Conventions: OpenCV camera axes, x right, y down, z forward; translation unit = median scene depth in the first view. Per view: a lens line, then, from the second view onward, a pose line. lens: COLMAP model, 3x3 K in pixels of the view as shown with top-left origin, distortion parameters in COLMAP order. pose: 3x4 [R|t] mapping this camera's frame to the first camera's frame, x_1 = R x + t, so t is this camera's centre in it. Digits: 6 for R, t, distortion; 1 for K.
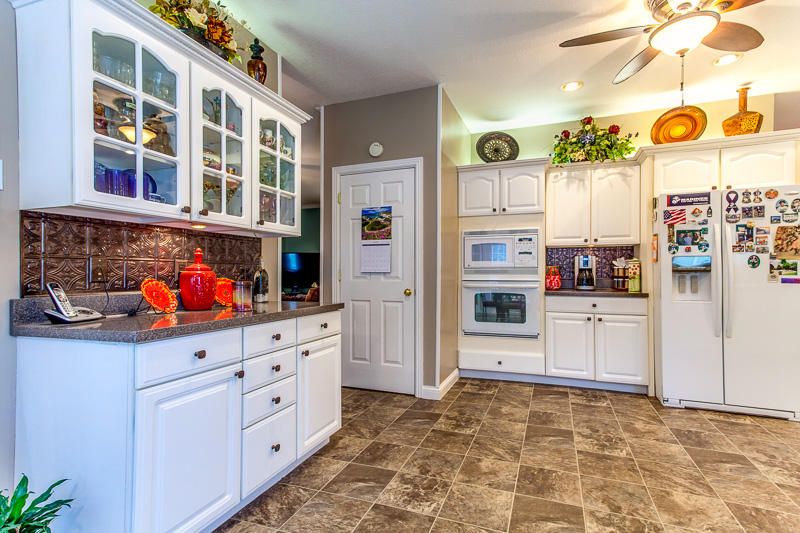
lens RADIAL K [[384.3, 0, 402.6], [0, 384.3, 267.1], [0, 0, 1]] dist [0.012667, -0.000410]
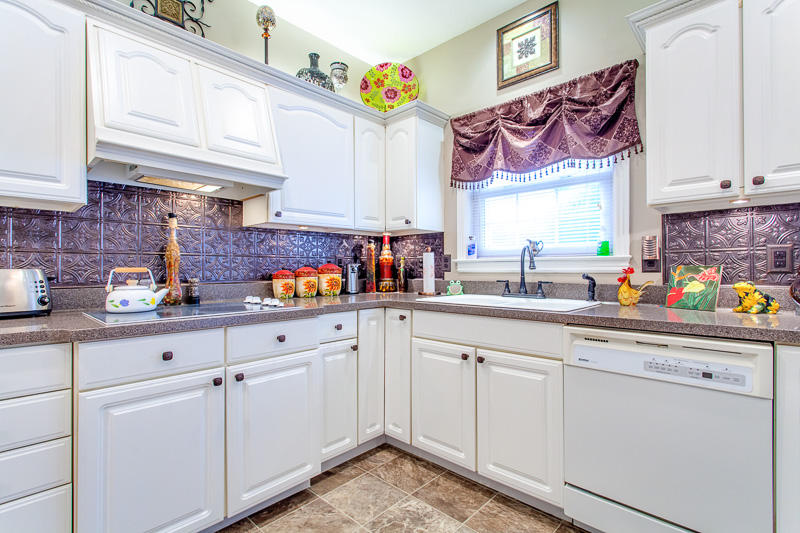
lens RADIAL K [[384.3, 0, 400.9], [0, 384.3, 267.9], [0, 0, 1]] dist [0.012667, -0.000410]
pose [[-0.930362, 0.017247, 0.366236, -0.289026], [0.014922, 0.999847, -0.009178, 0.018264], [-0.366338, -0.003074, -0.930477, 1.963333]]
